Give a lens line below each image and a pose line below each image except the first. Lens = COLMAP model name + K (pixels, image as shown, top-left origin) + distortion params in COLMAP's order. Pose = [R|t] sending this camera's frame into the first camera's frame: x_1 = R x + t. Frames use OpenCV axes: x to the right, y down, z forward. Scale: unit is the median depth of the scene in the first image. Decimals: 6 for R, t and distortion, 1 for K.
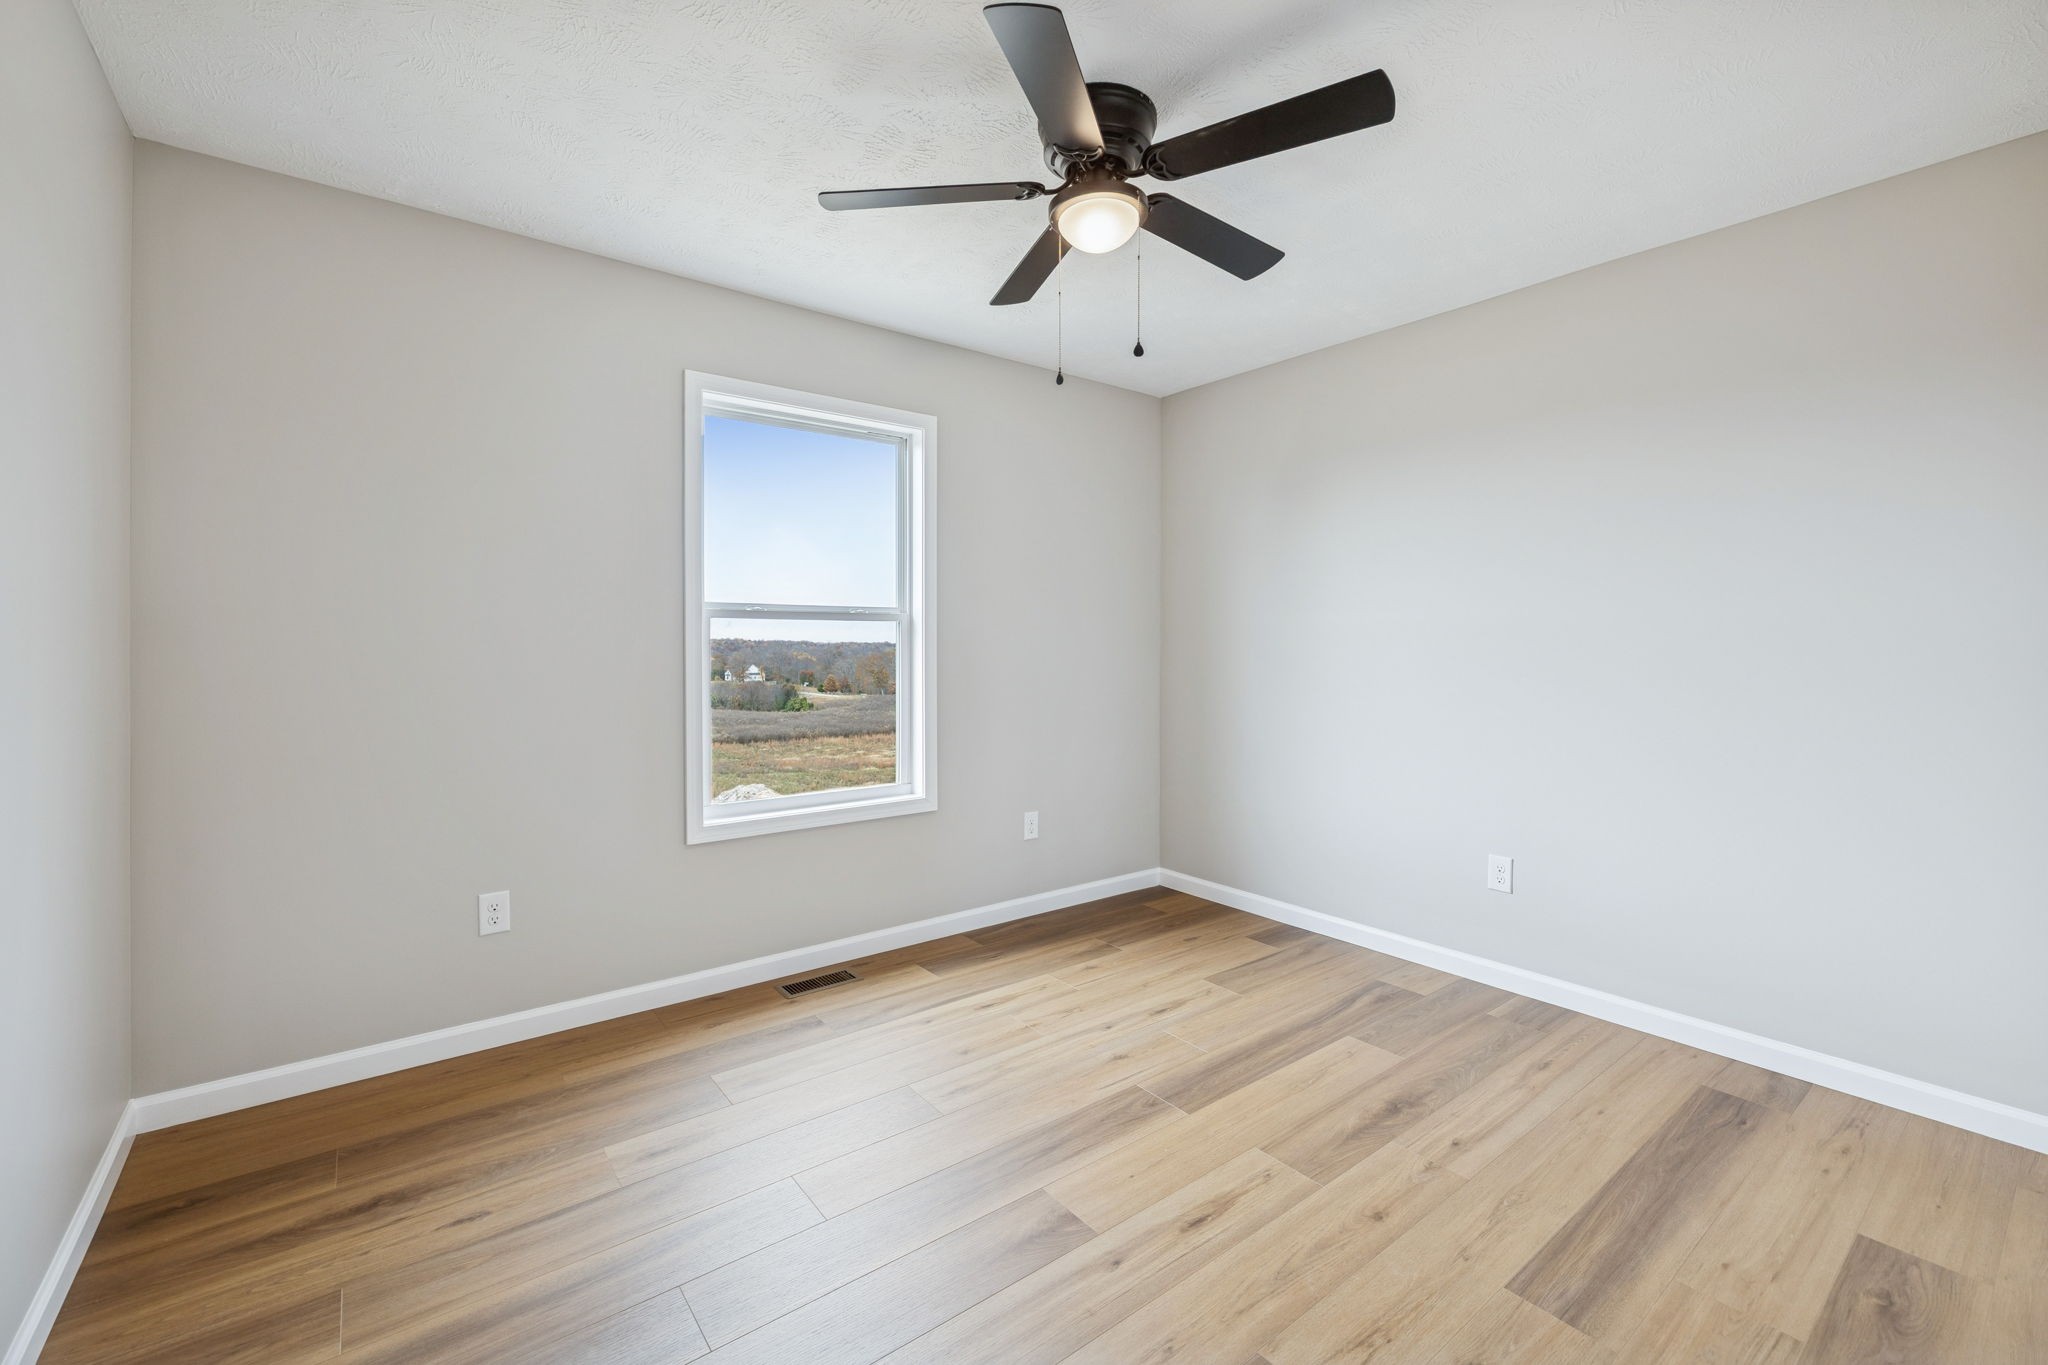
lens RADIAL K [[865.8, 0, 1027.1], [0, 865.8, 641.2], [0, 0, 1]] dist [-0.000788, -0.000040]
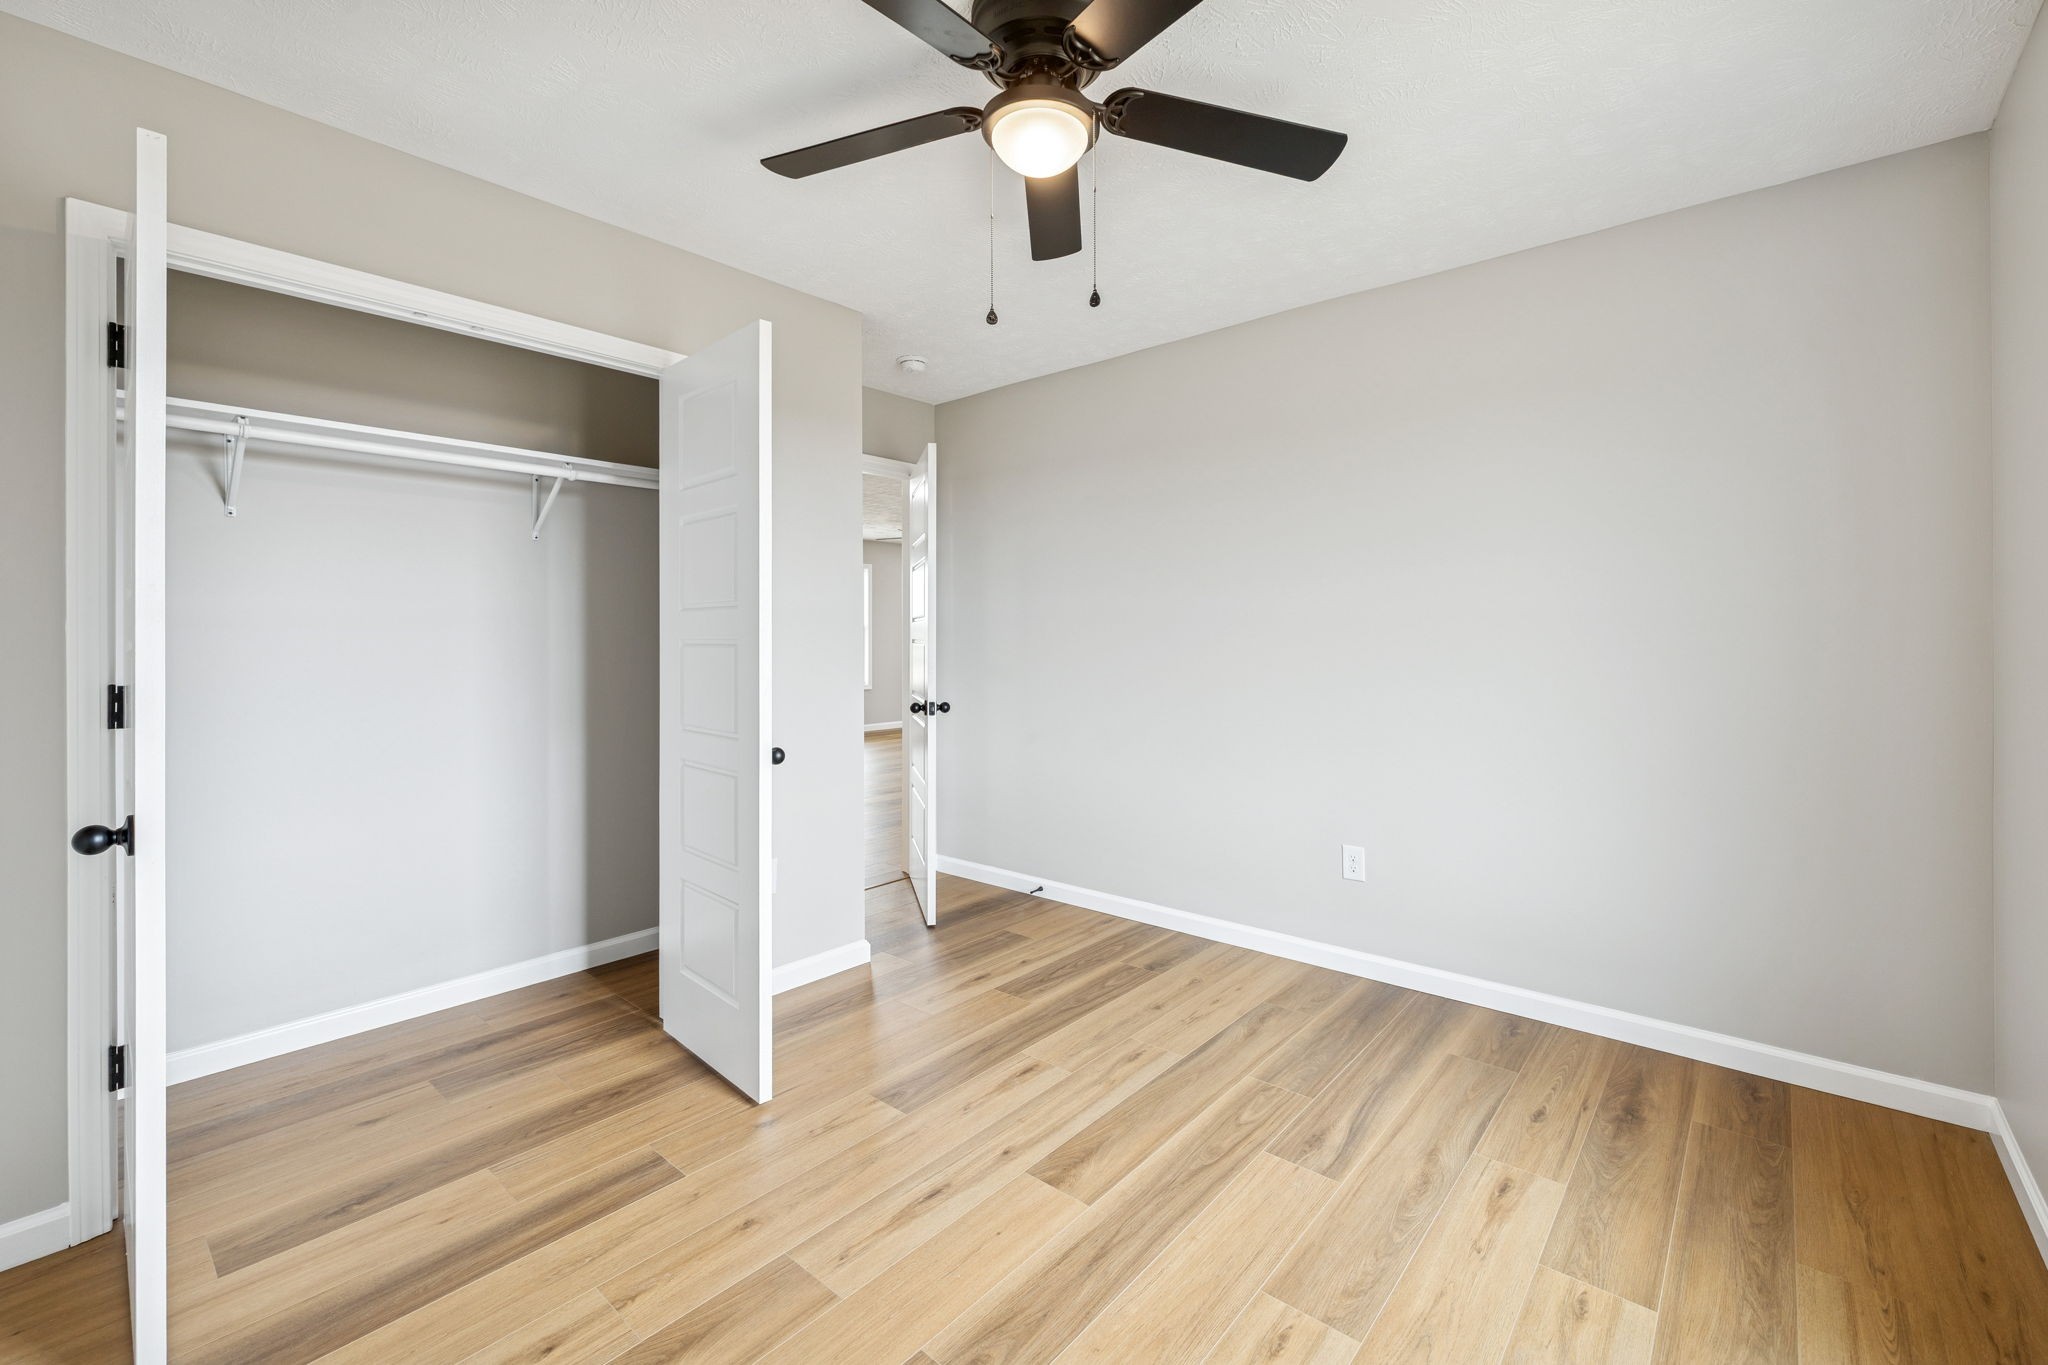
lens RADIAL K [[865.8, 0, 1027.1], [0, 865.8, 641.2], [0, 0, 1]] dist [-0.000788, -0.000040]
pose [[-0.980929, 0.000765, -0.194363, 0.237915], [-0.000753, 0.999970, 0.007736, -0.002512], [0.194363, 0.007735, -0.980899, 1.682797]]
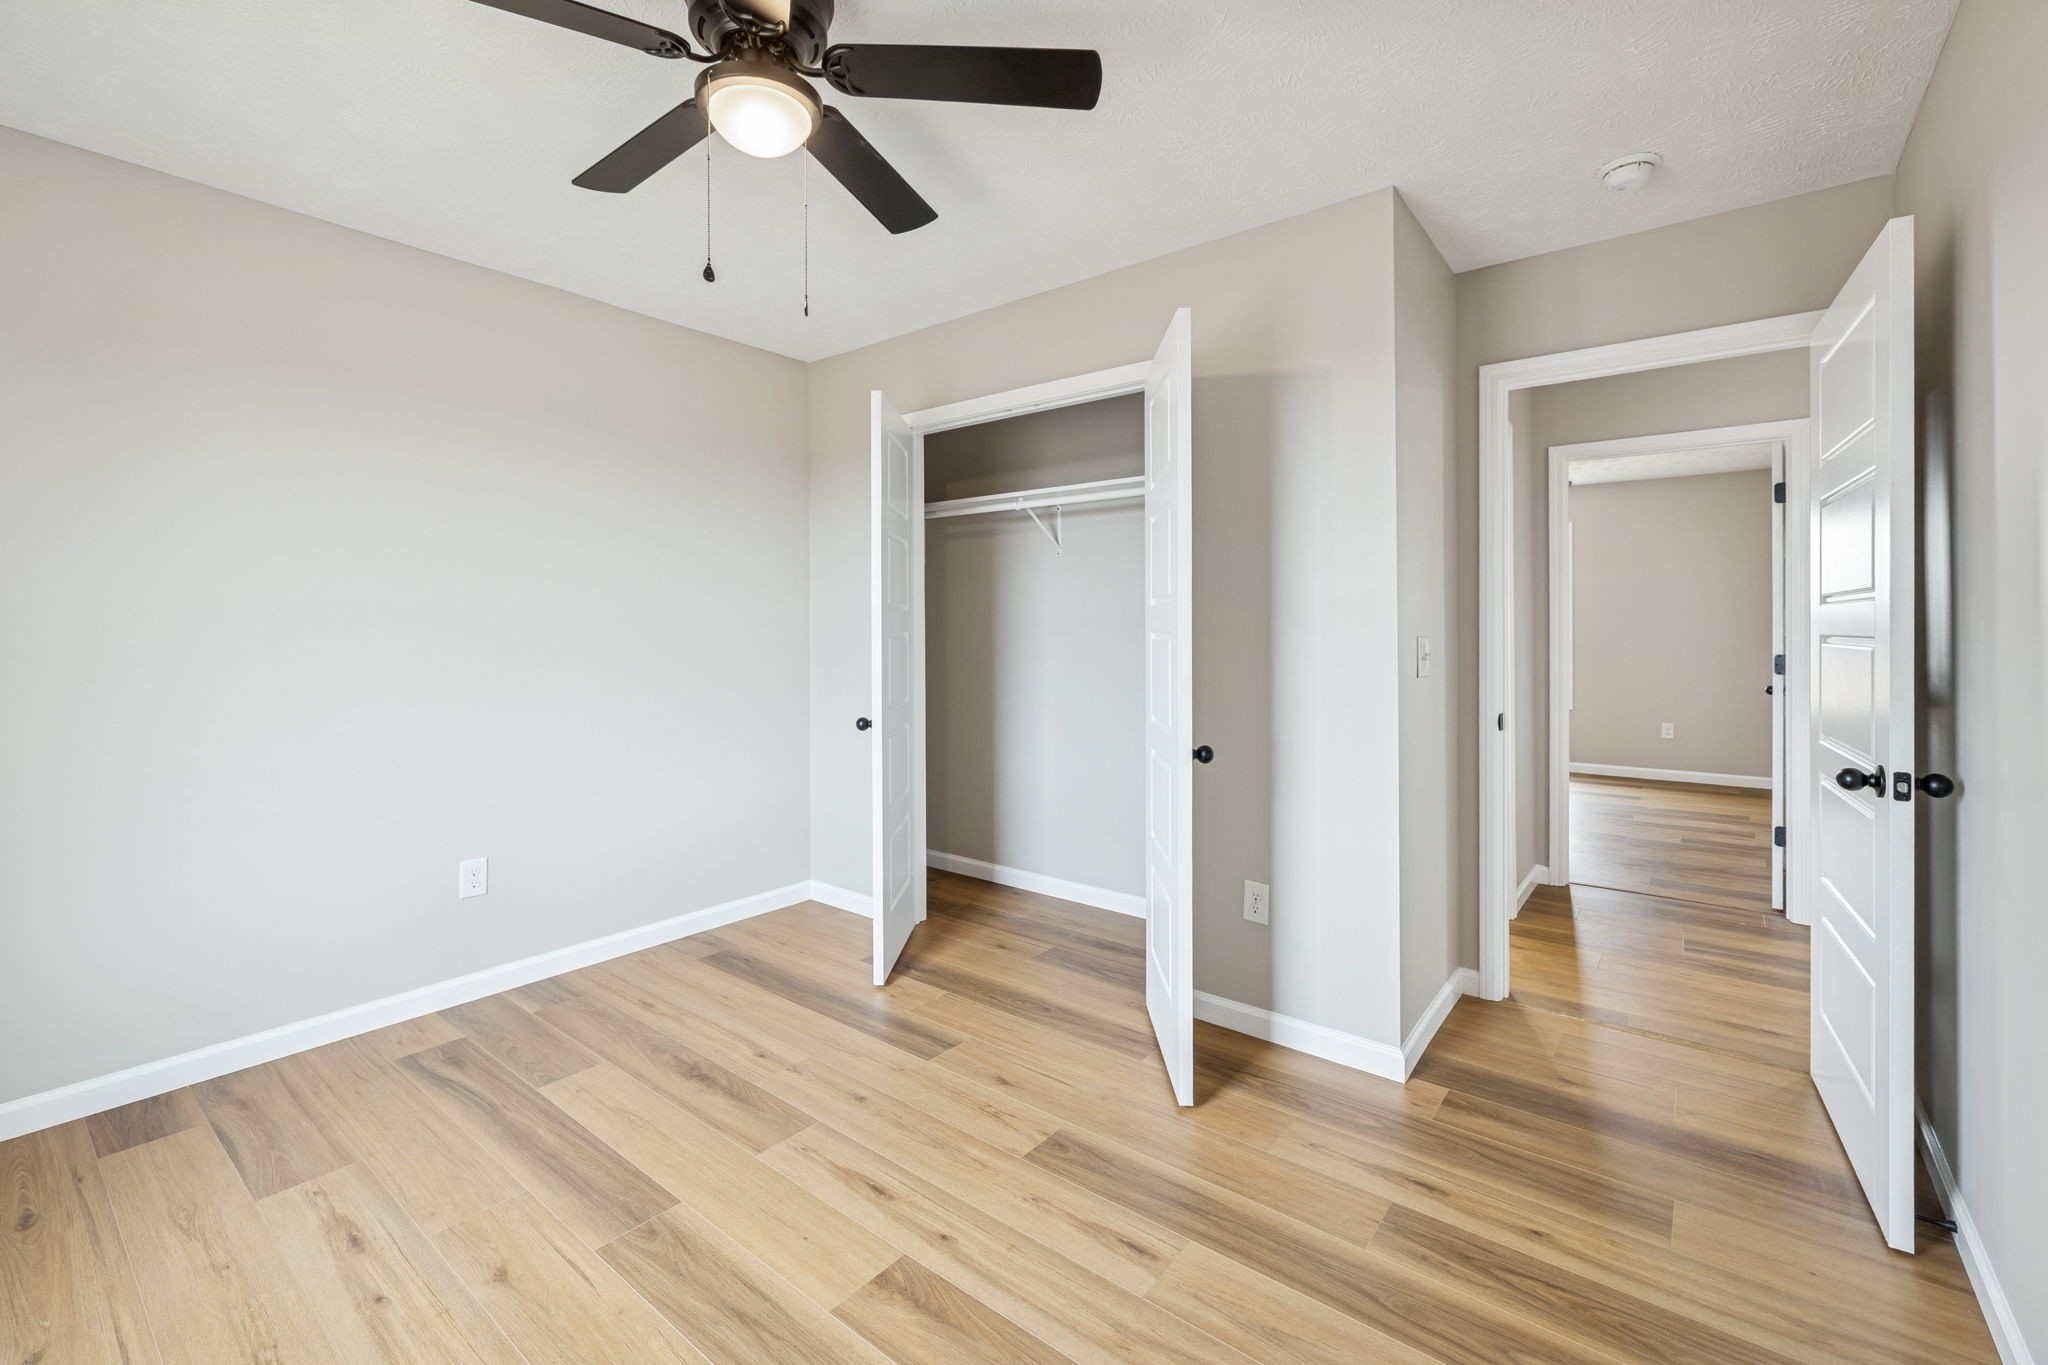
lens RADIAL K [[865.8, 0, 1027.1], [0, 865.8, 641.2], [0, 0, 1]] dist [-0.000788, -0.000040]
pose [[-0.237179, -0.014222, 0.971362, -0.699172], [0.001525, 0.999886, 0.015012, -0.003259], [-0.971465, 0.005042, -0.237130, 0.882278]]
